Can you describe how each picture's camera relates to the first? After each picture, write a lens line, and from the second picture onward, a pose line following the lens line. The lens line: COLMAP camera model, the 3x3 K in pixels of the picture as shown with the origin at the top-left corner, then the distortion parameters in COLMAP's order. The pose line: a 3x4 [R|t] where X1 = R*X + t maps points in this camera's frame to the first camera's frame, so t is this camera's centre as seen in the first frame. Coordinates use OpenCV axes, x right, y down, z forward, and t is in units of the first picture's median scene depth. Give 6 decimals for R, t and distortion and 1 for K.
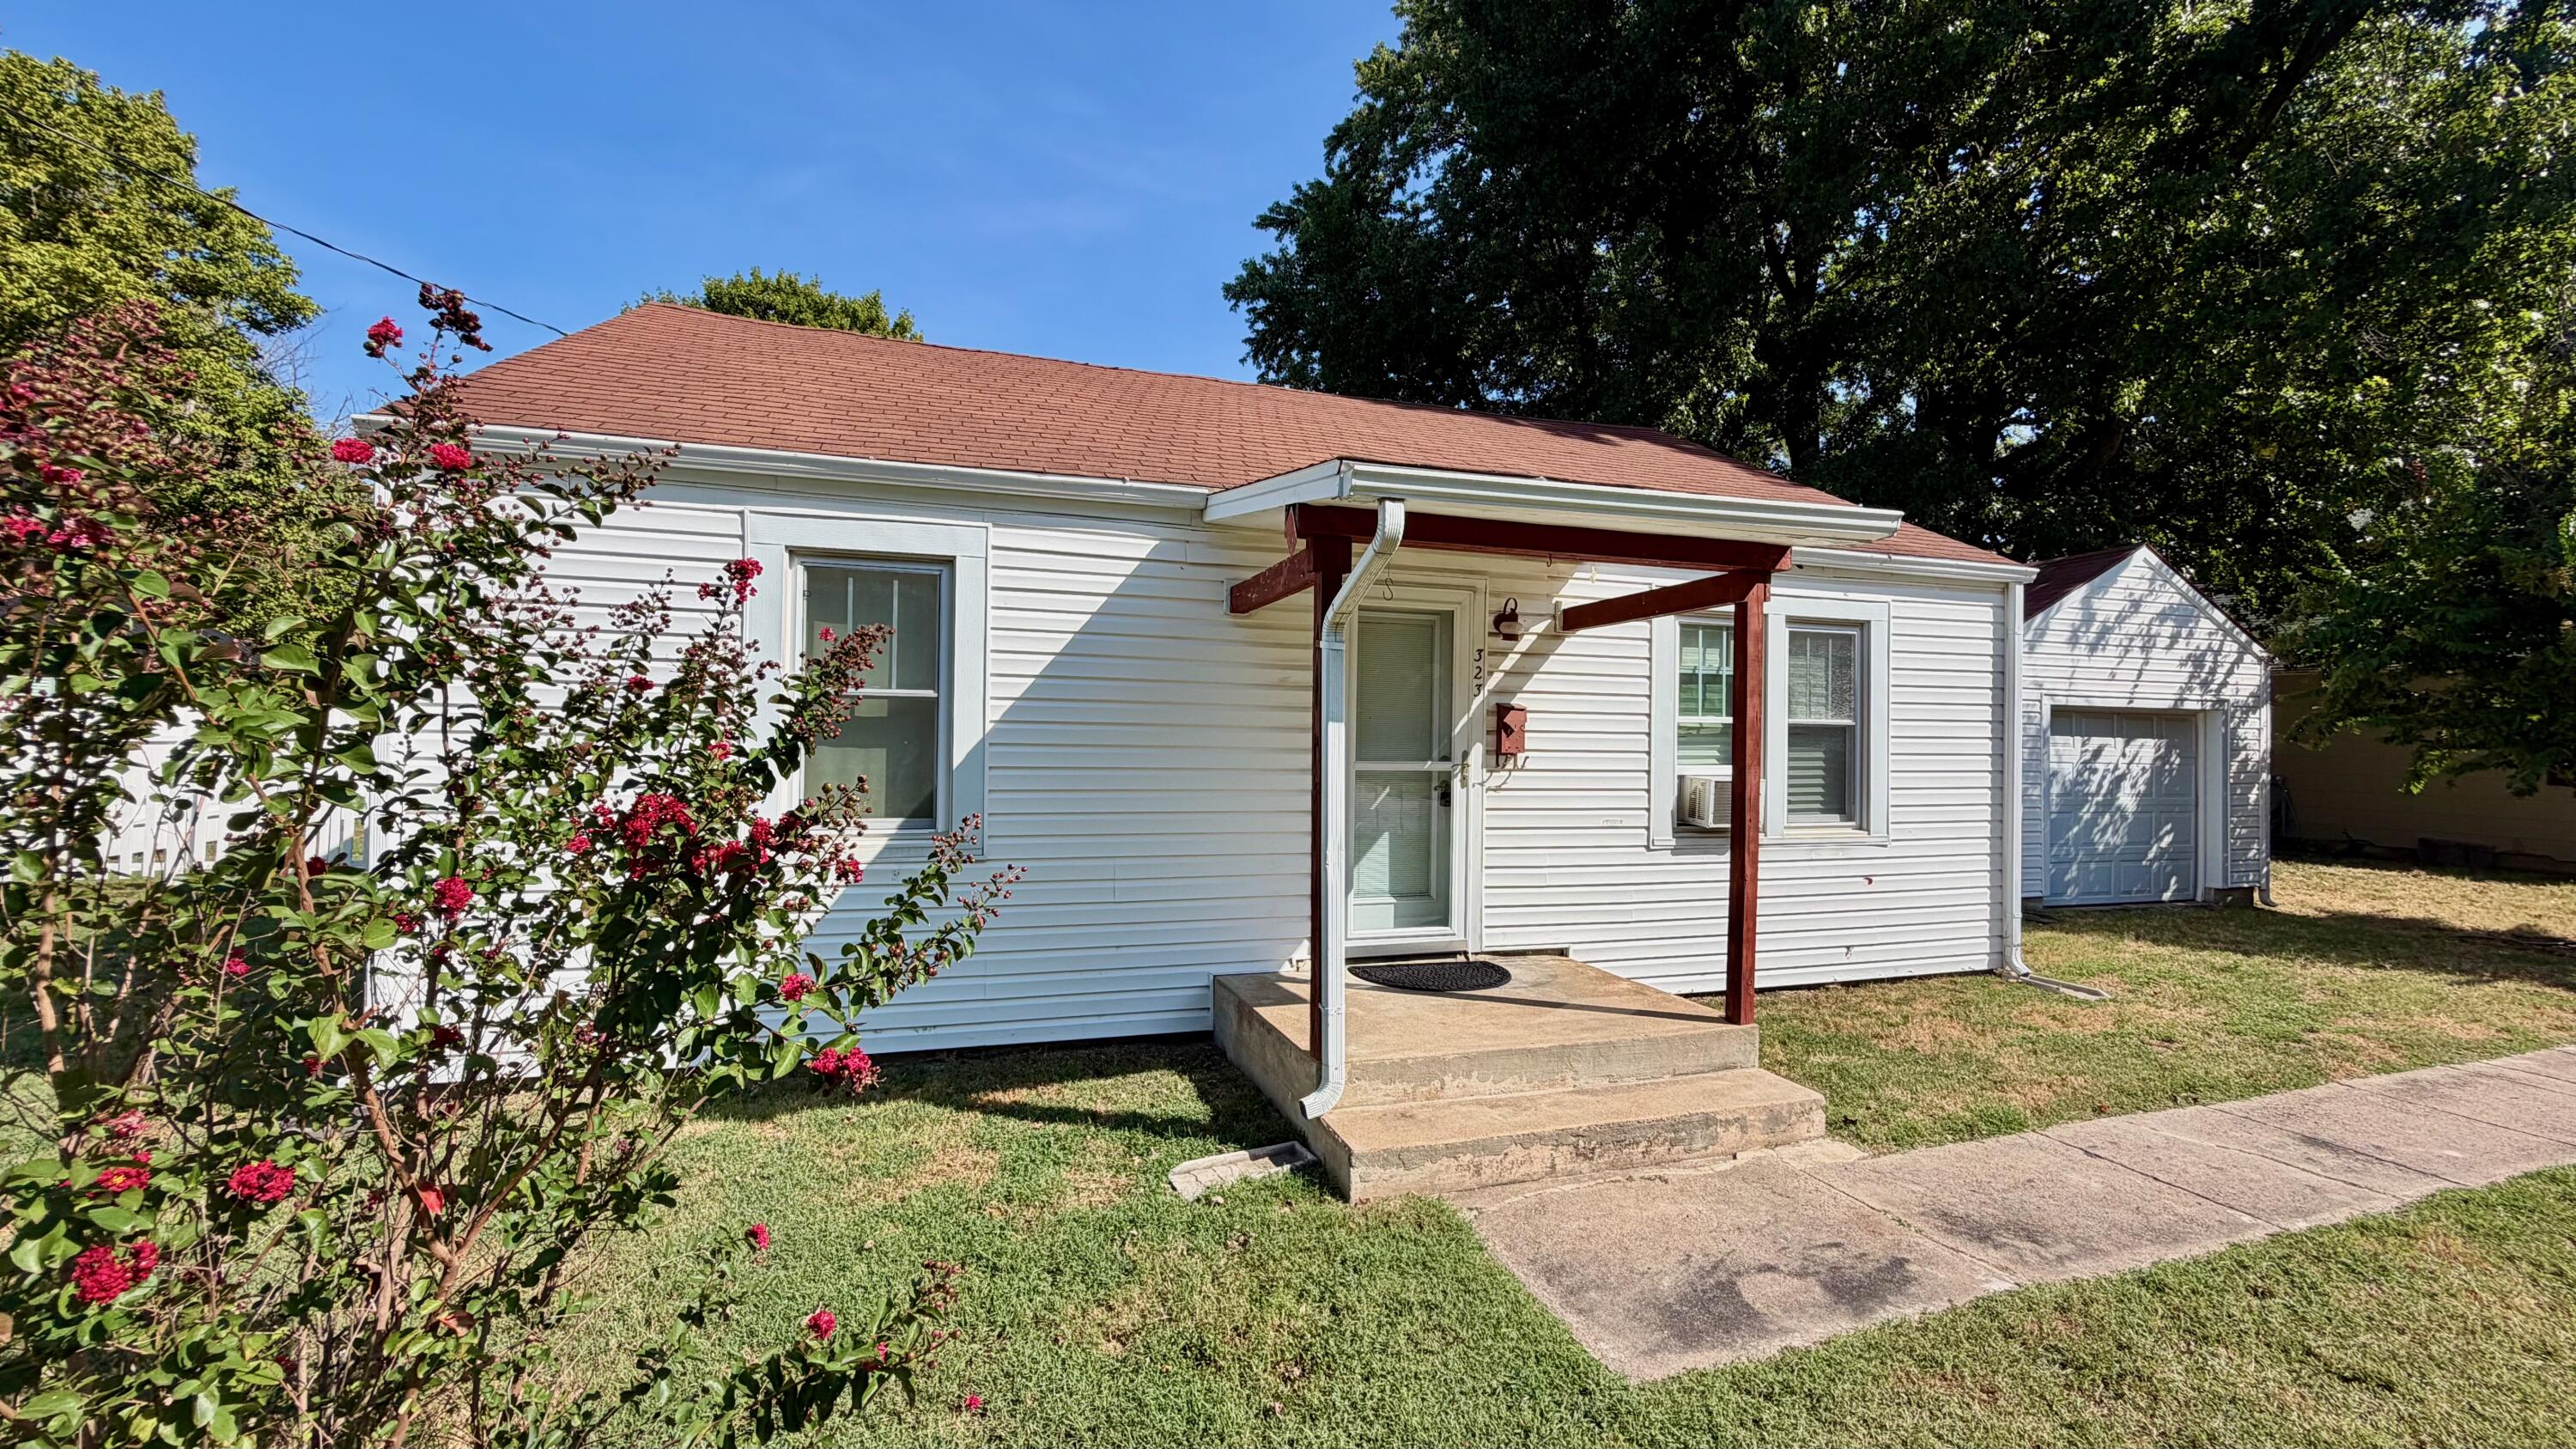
lens RADIAL K [[1001.5, 0, 1291.4], [0, 1001.5, 722.9], [0, 0, 1]] dist [0.002495, -0.000104]
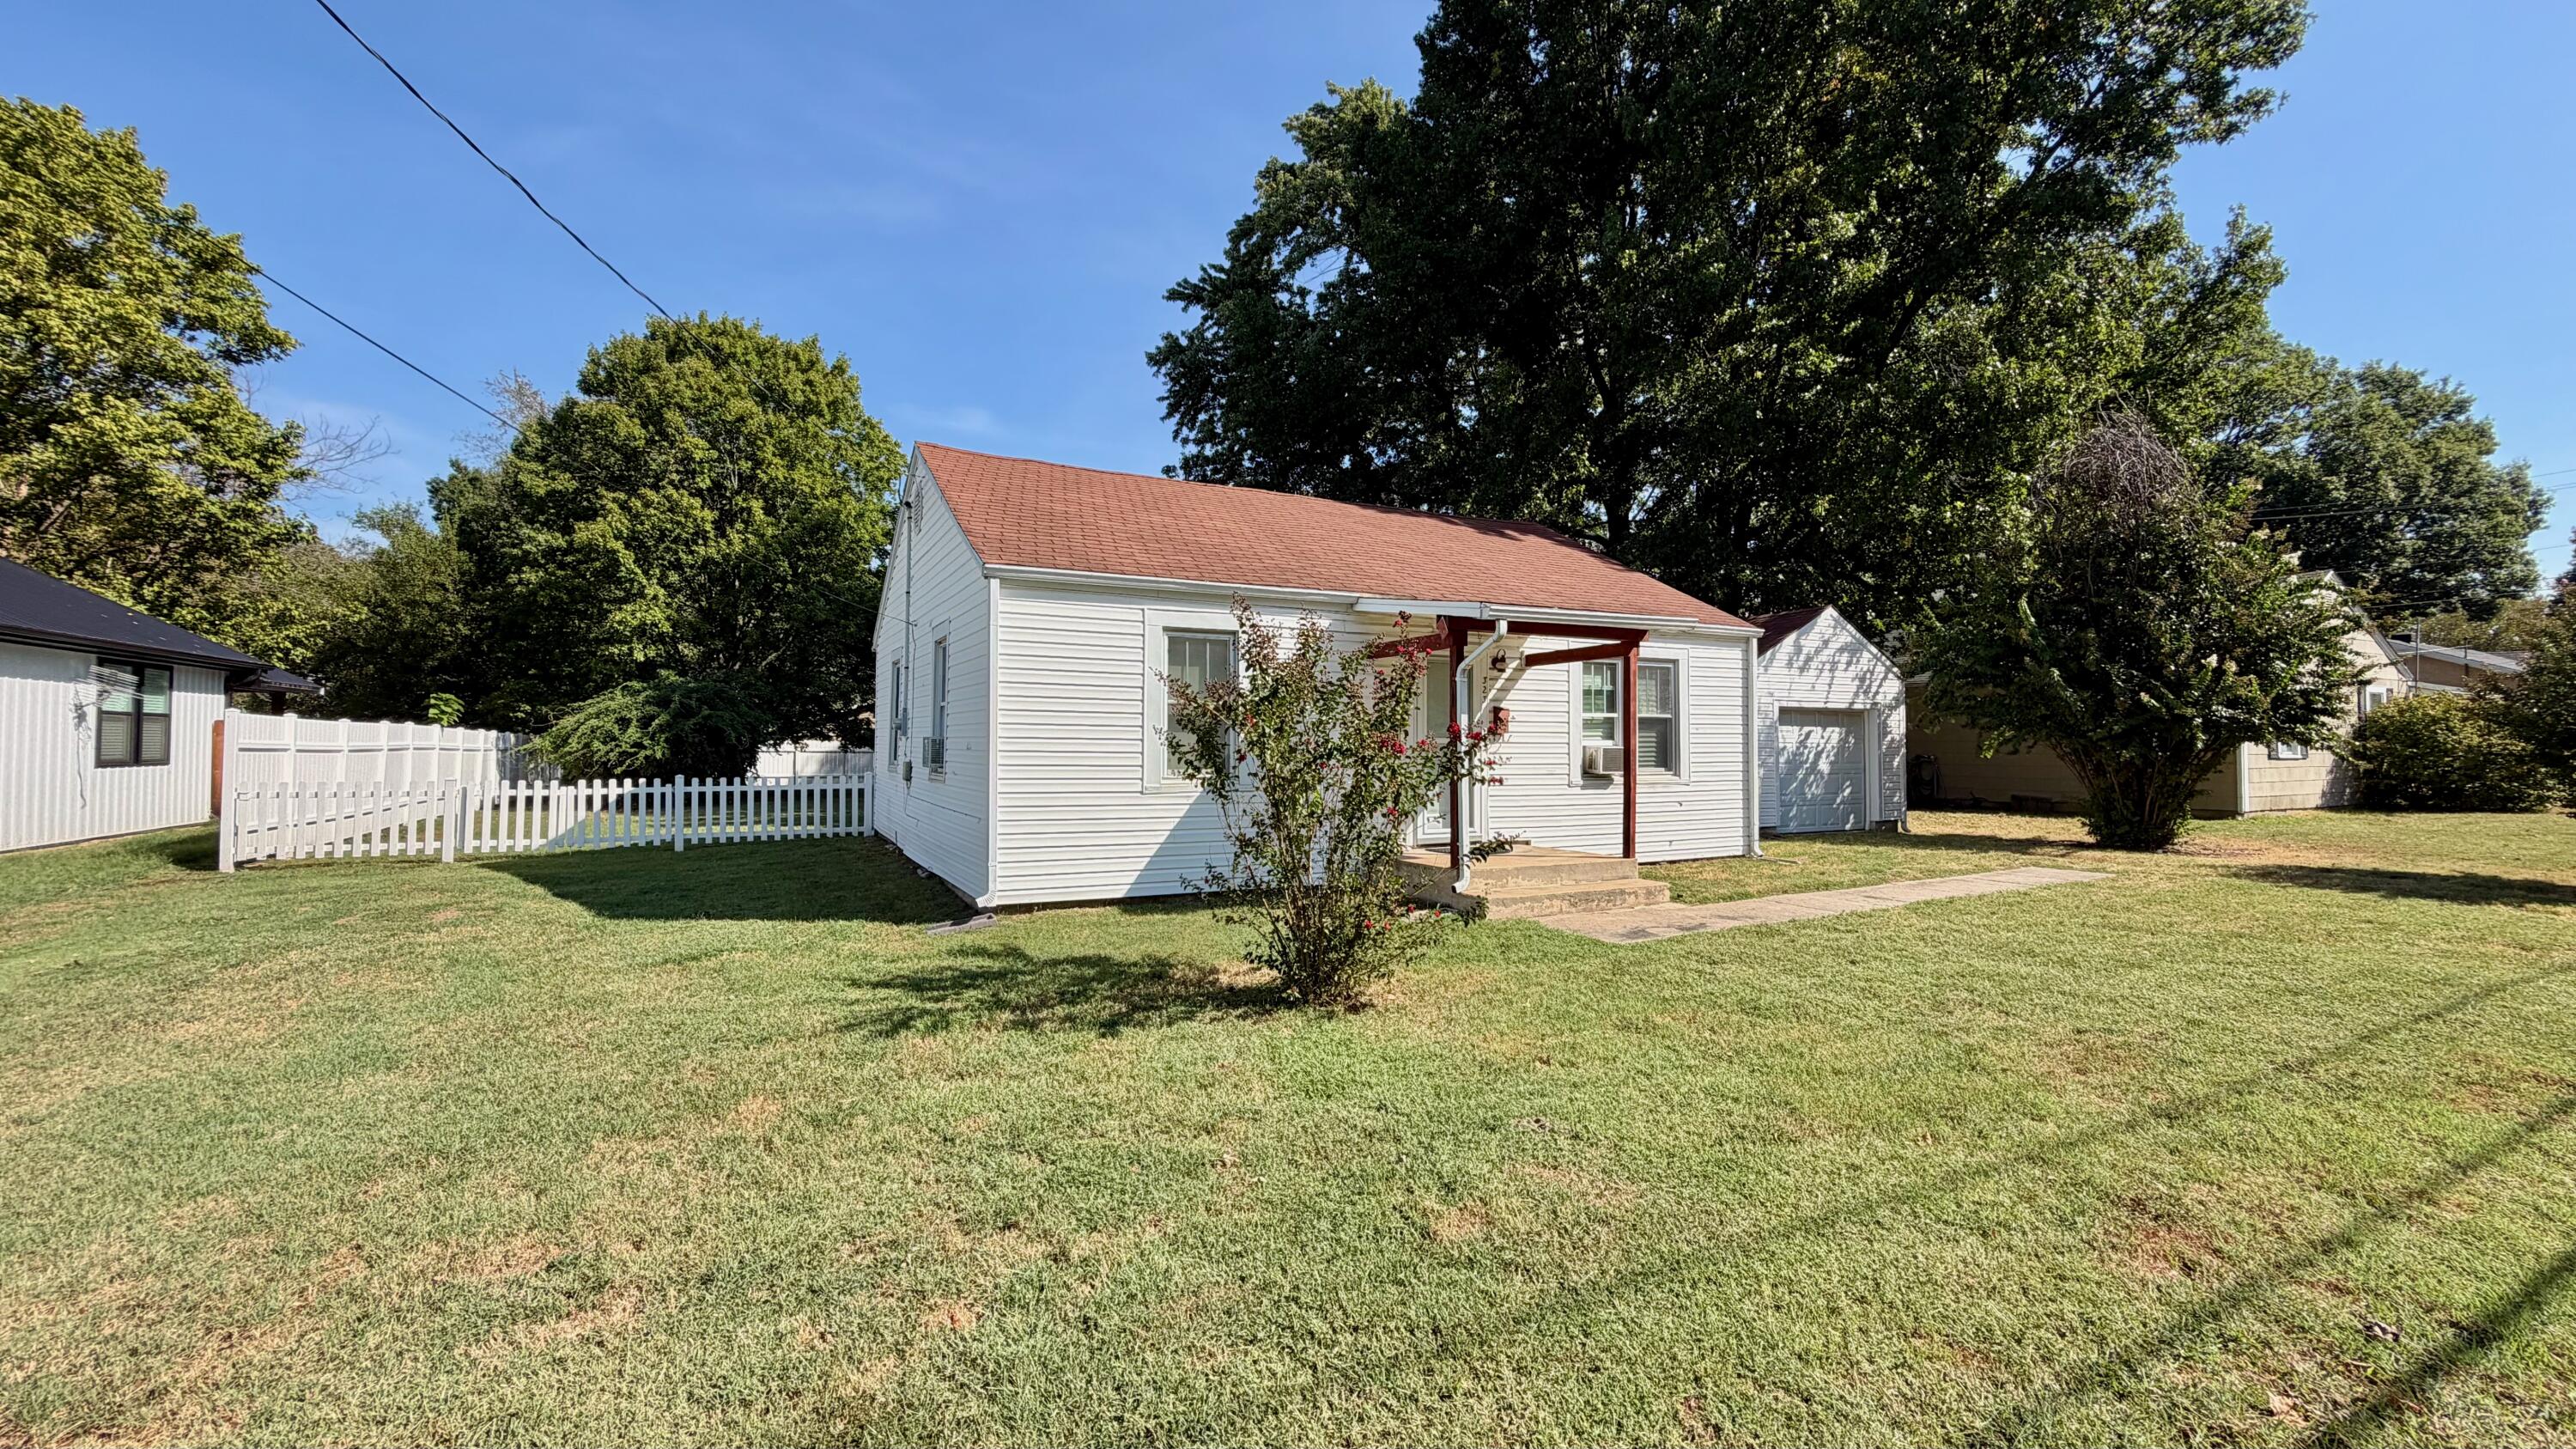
lens RADIAL K [[1001.5, 0, 1282.7], [0, 1001.5, 714.0], [0, 0, 1]] dist [0.002495, -0.000104]
pose [[0.986165, -0.008381, 0.165556, -0.274720], [0.011352, 0.999791, -0.017011, 0.012278], [-0.165379, 0.018655, 0.986054, -0.426278]]
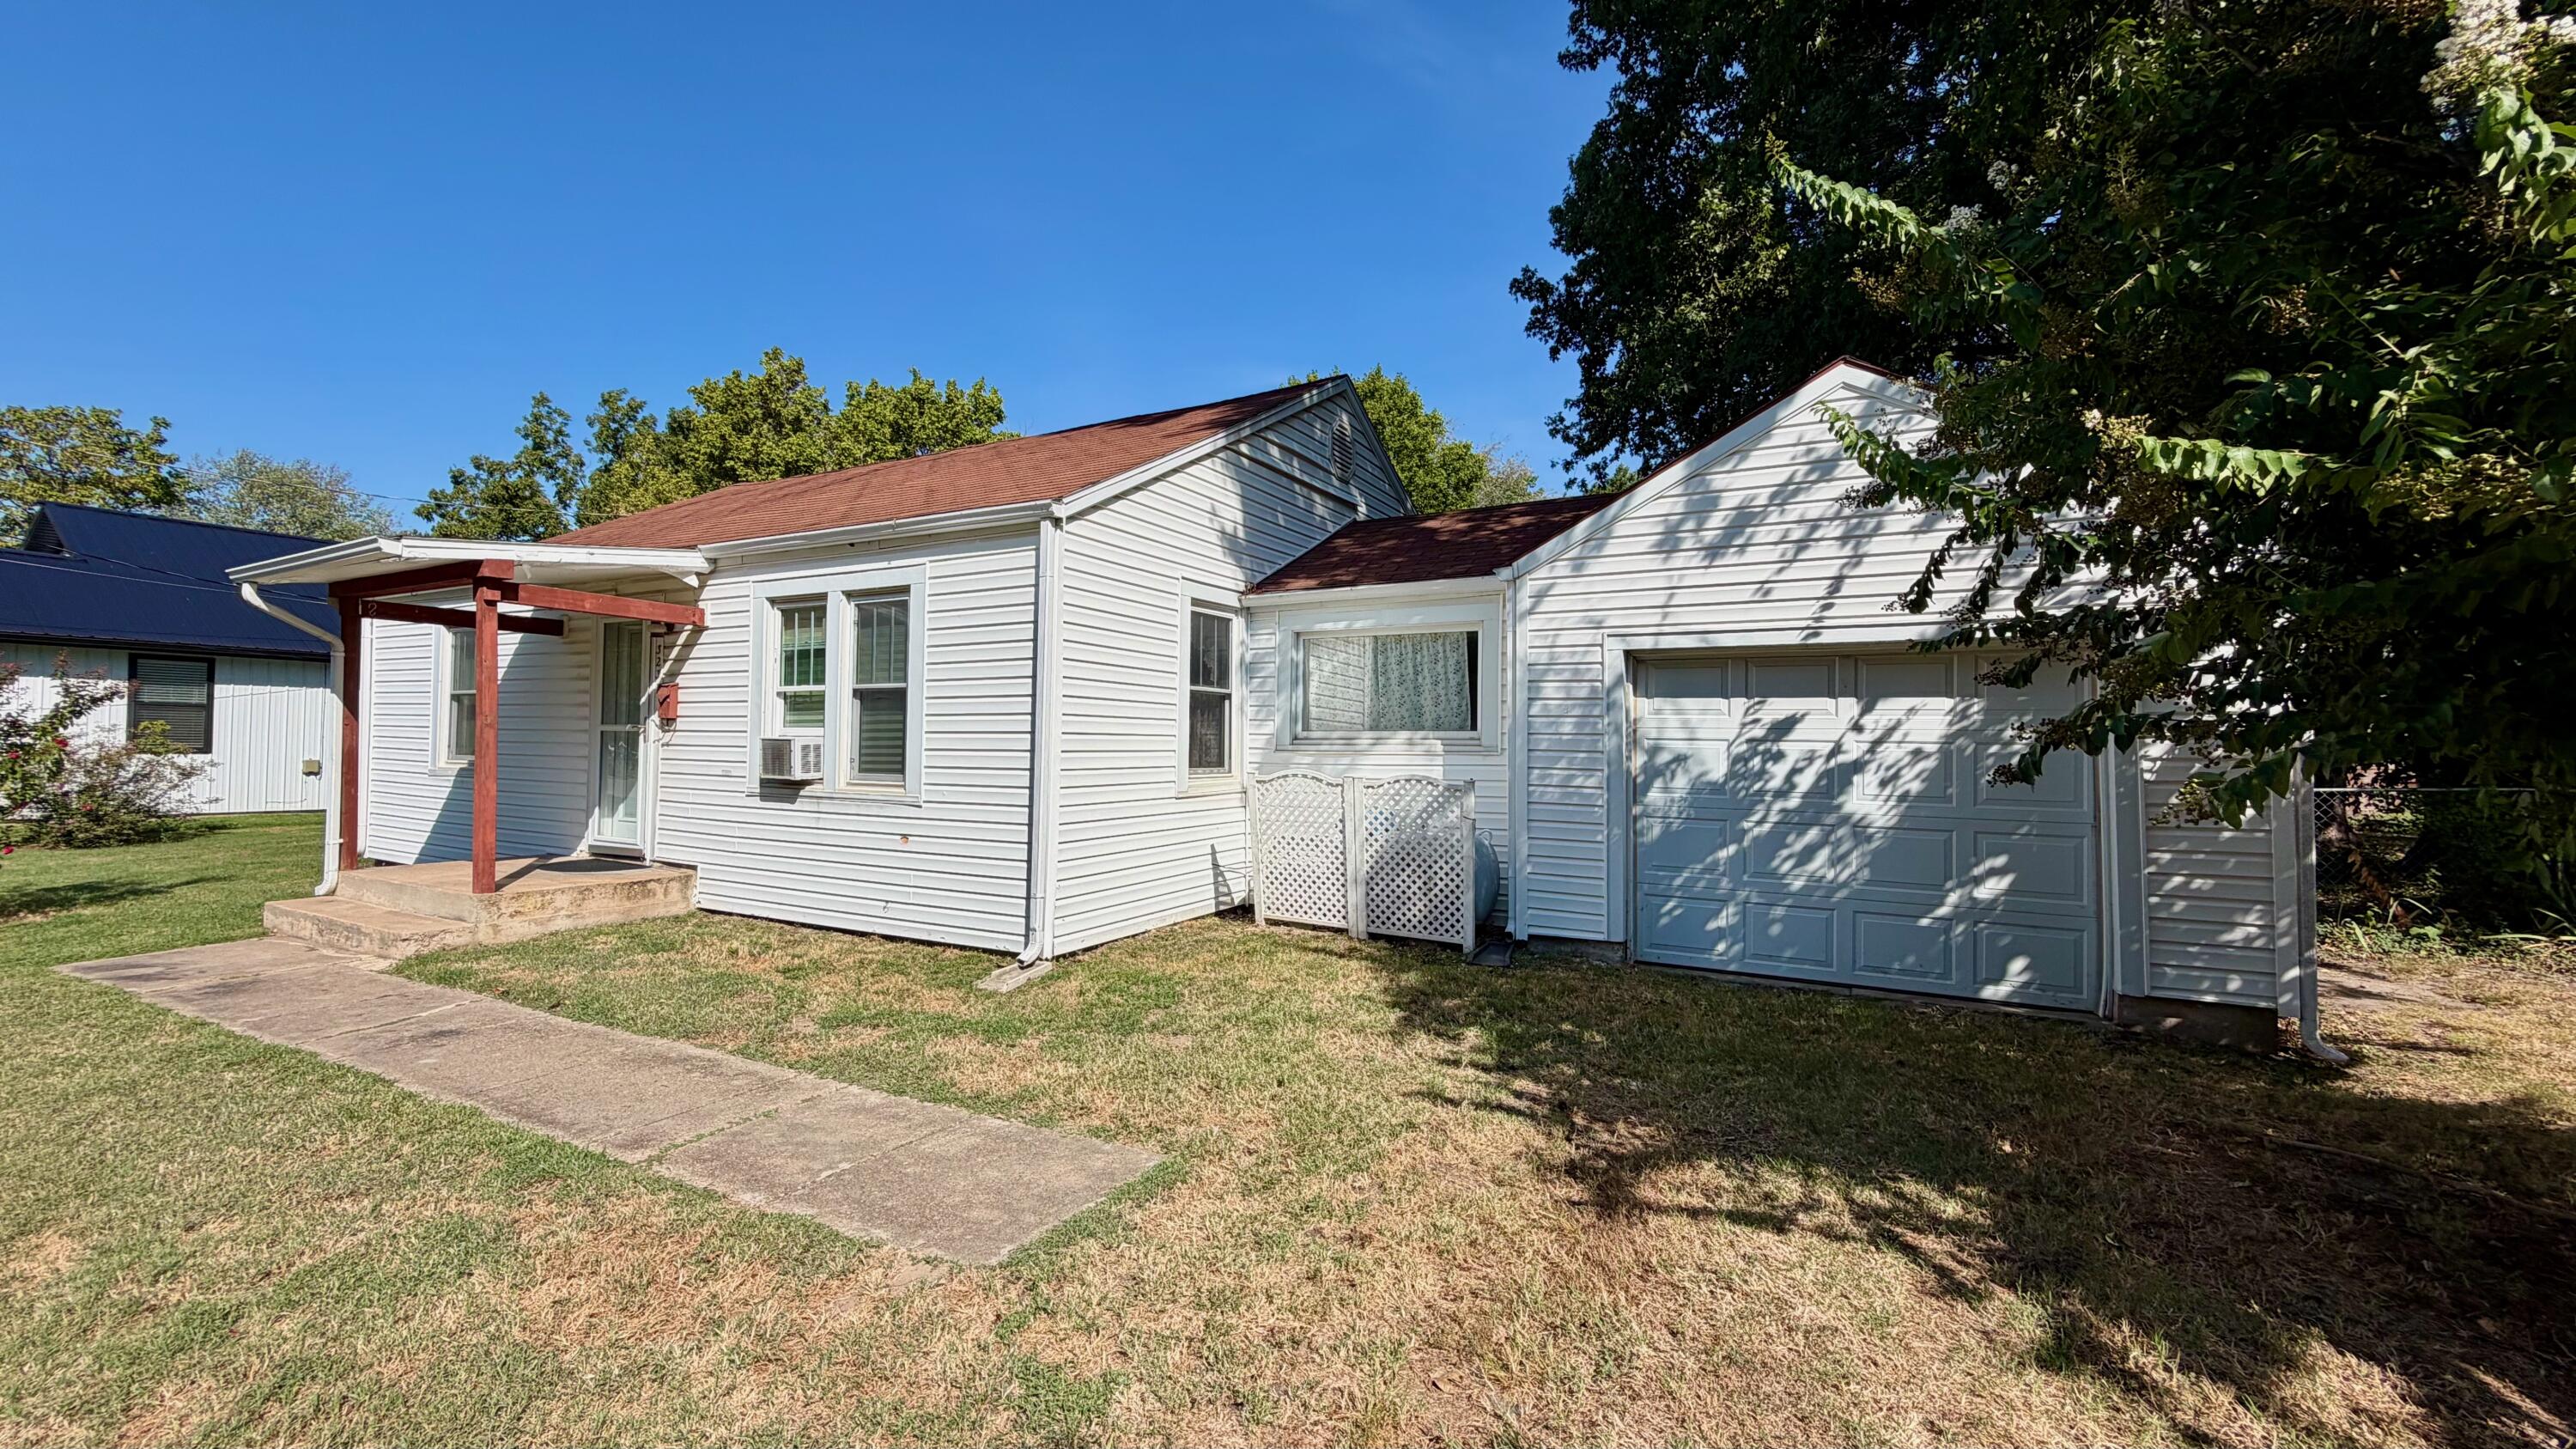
lens RADIAL K [[1001.5, 0, 1292.8], [0, 1001.5, 735.8], [0, 0, 1]] dist [0.002495, -0.000104]
pose [[0.691176, -0.017112, -0.722484, 1.041429], [0.002403, 0.999769, -0.021381, 0.049049], [0.722682, 0.013041, 0.691057, 0.380823]]
